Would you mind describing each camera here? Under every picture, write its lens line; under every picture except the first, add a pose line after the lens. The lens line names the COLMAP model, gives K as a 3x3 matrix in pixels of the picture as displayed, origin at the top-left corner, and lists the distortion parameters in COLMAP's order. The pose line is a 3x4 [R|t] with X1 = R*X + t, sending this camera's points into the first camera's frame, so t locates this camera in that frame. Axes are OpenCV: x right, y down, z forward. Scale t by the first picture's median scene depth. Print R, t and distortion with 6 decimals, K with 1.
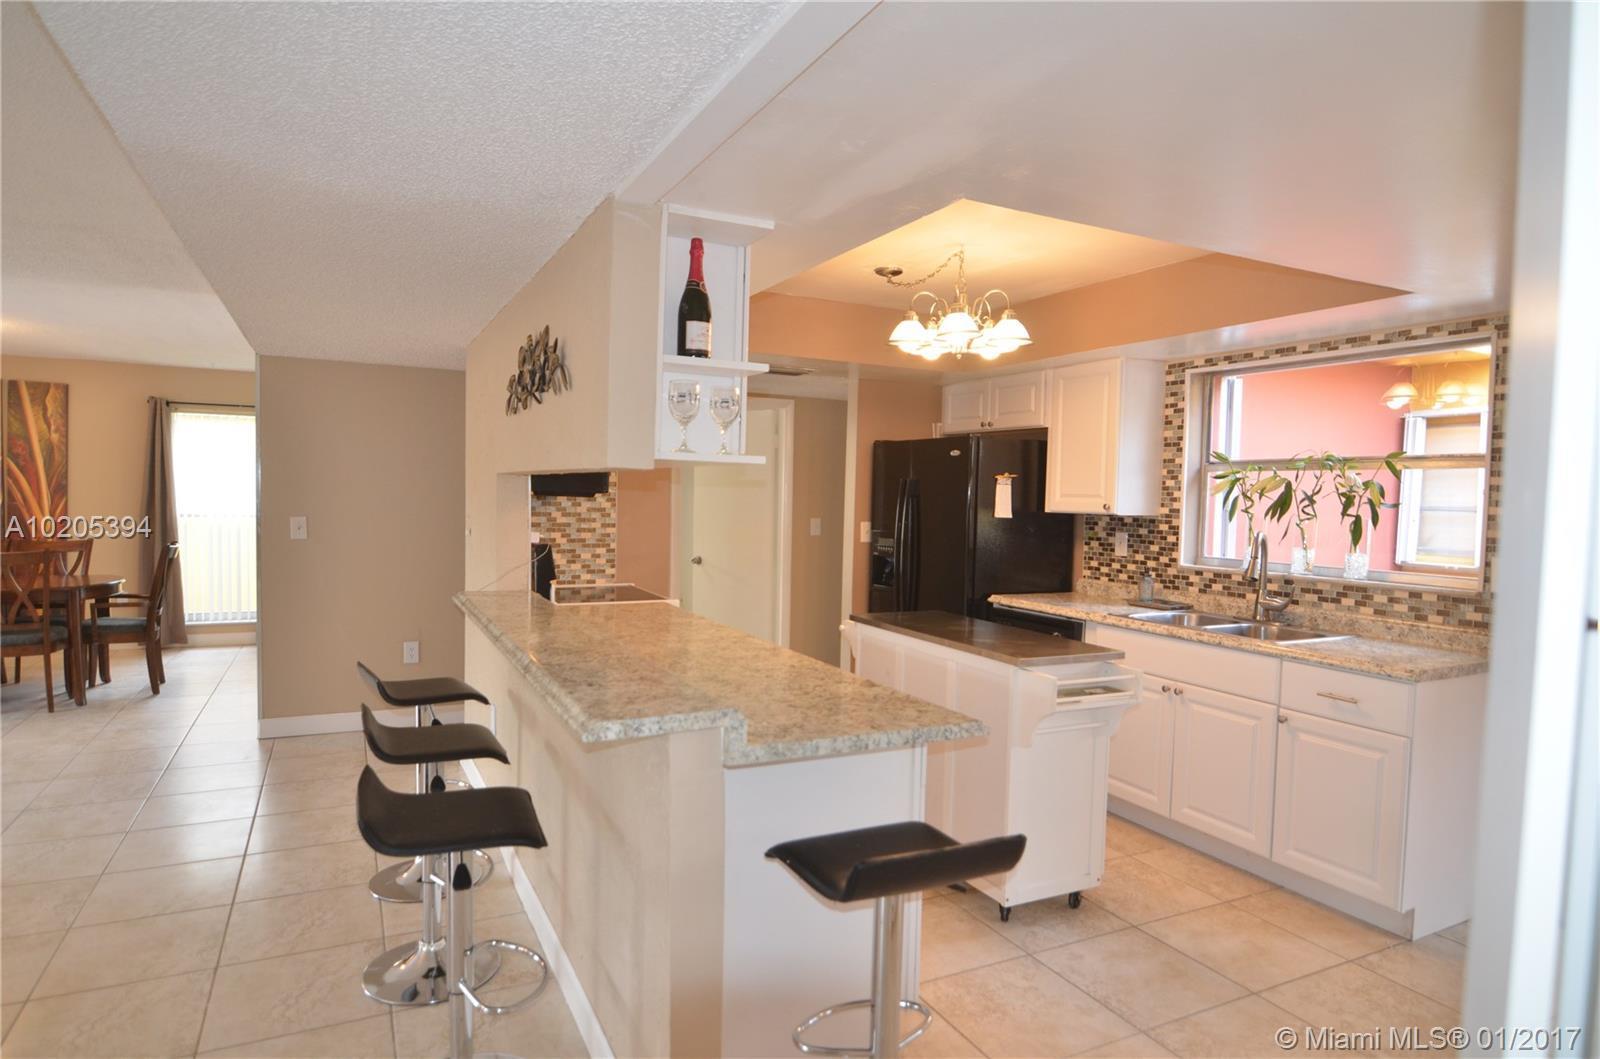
lens RADIAL K [[911.4, 0, 790.8], [0, 911.4, 538.4], [0, 0, 1]] dist [-0.005802, -0.010896]
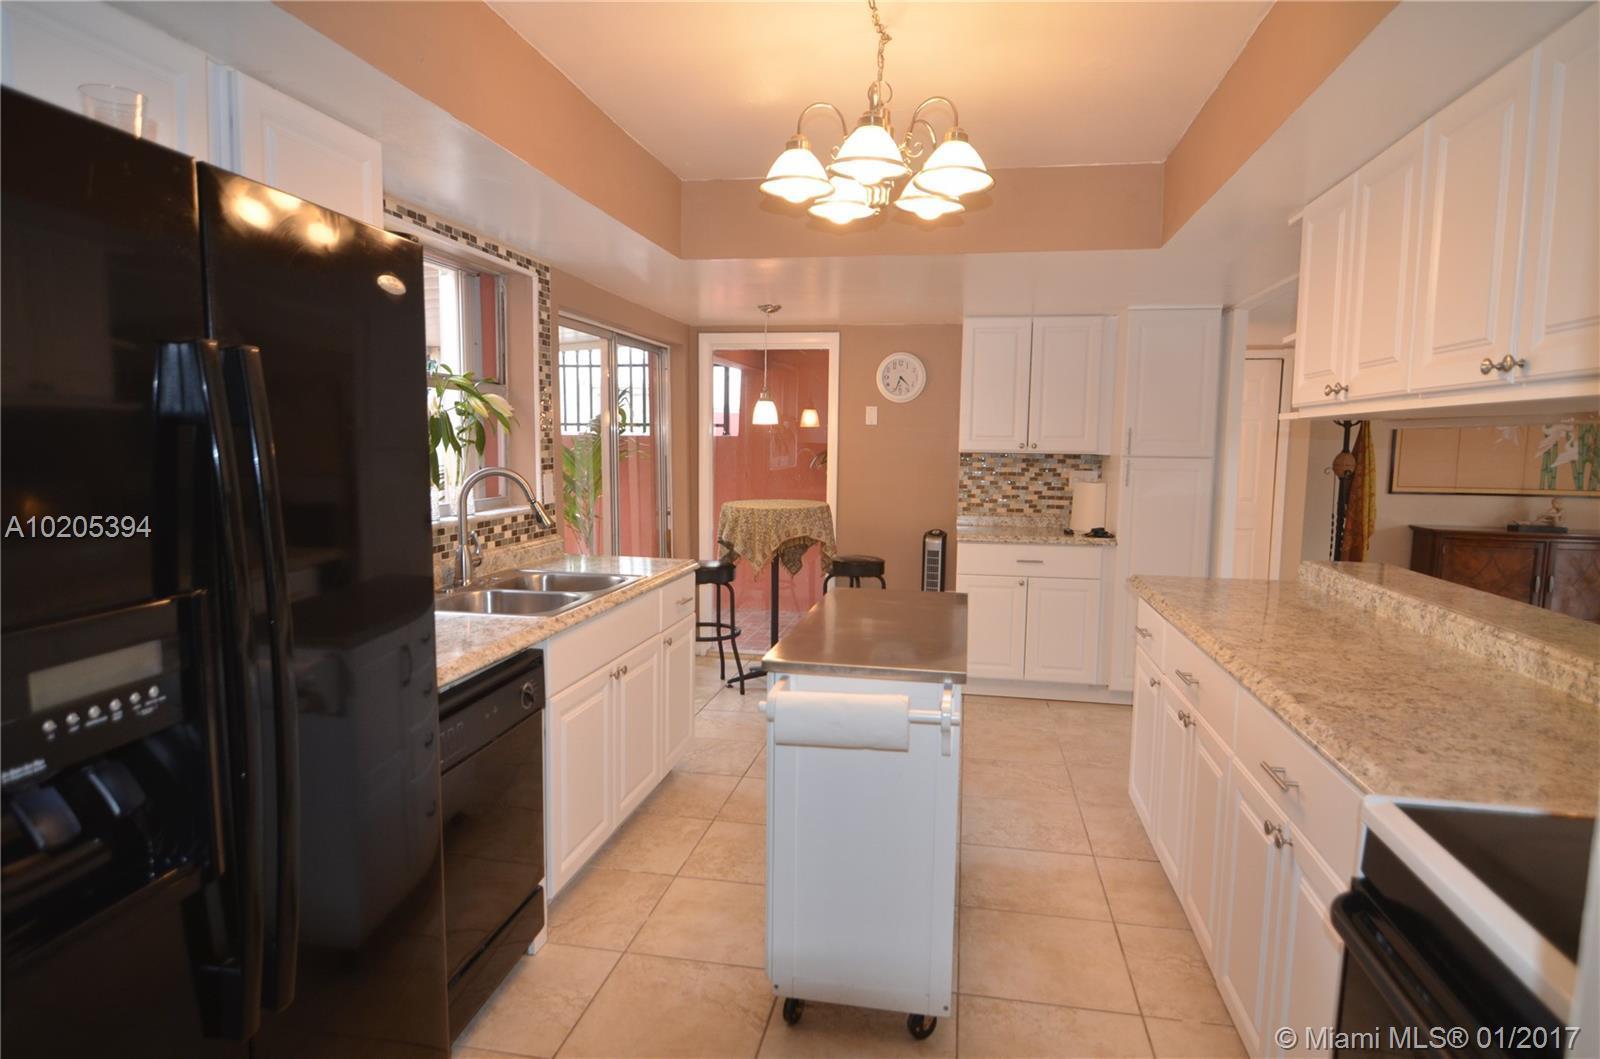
lens RADIAL K [[911.4, 0, 787.2], [0, 911.4, 542.1], [0, 0, 1]] dist [-0.005802, -0.010896]
pose [[-0.793103, -0.100183, 0.600792, -0.132256], [-0.000962, 0.986585, 0.163245, -0.060935], [-0.609087, 0.128892, -0.782560, 1.243444]]
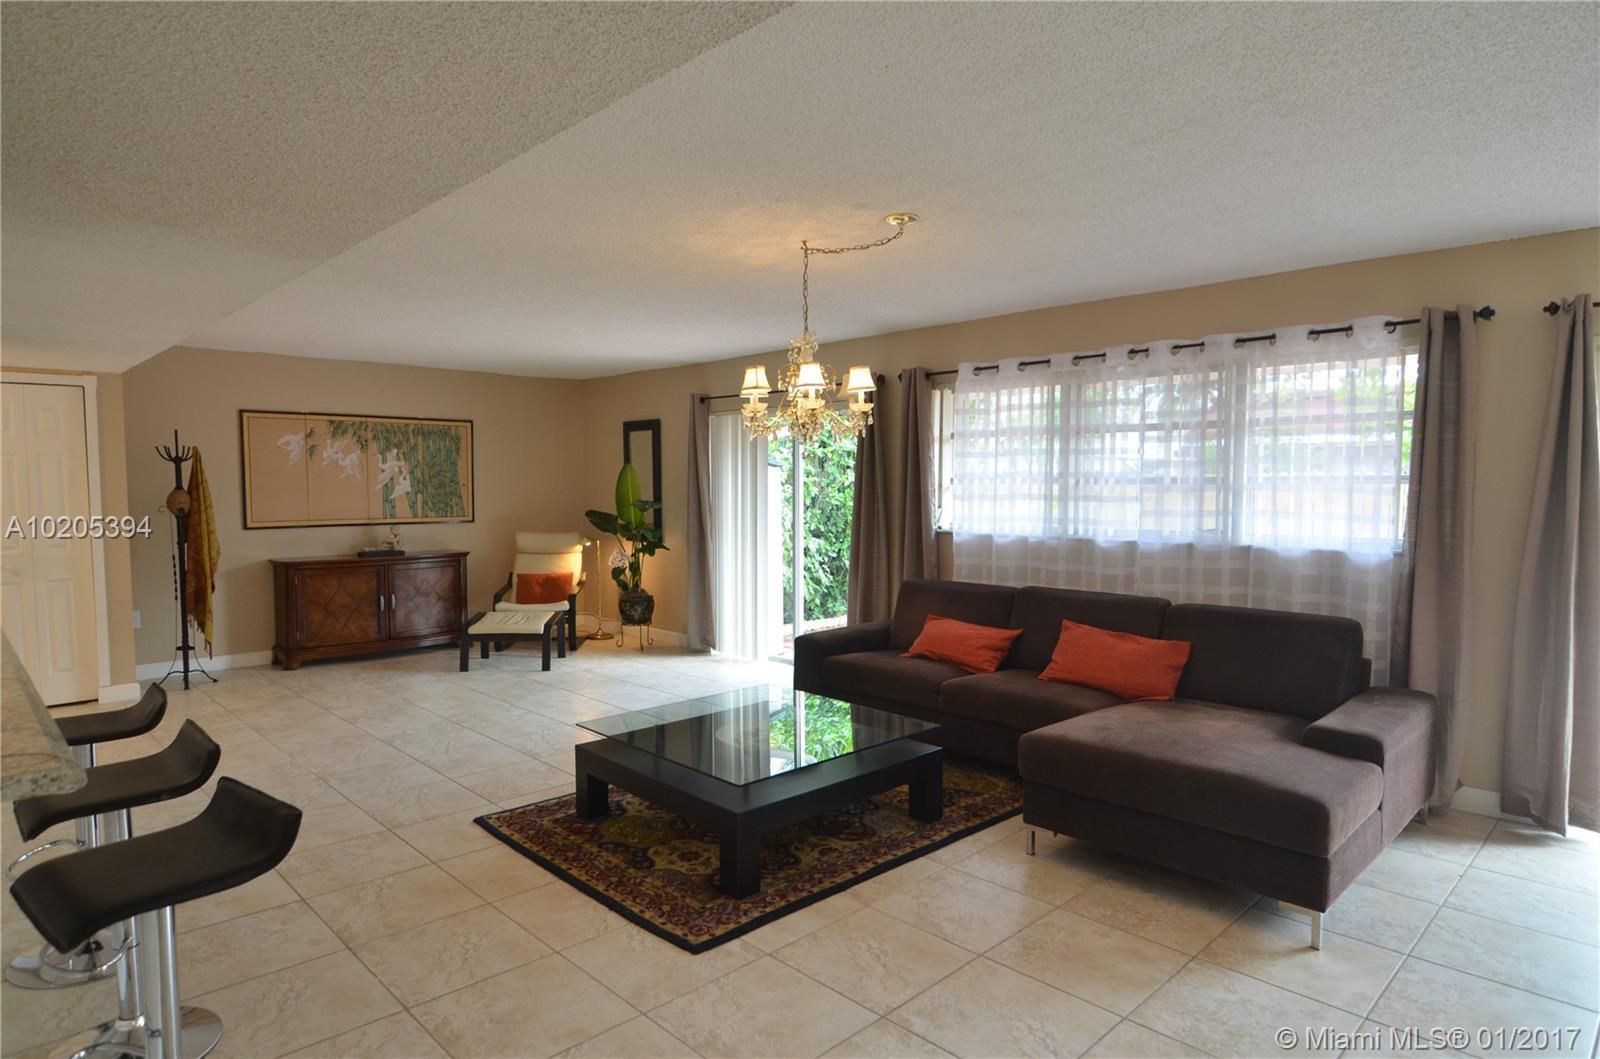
lens RADIAL K [[911.4, 0, 796.3], [0, 911.4, 536.7], [0, 0, 1]] dist [-0.005802, -0.010896]
pose [[-0.952653, -0.002411, -0.304051, -0.431421], [-0.033520, 0.994706, 0.097139, -0.060030], [0.302207, 0.102731, -0.947690, 1.141442]]
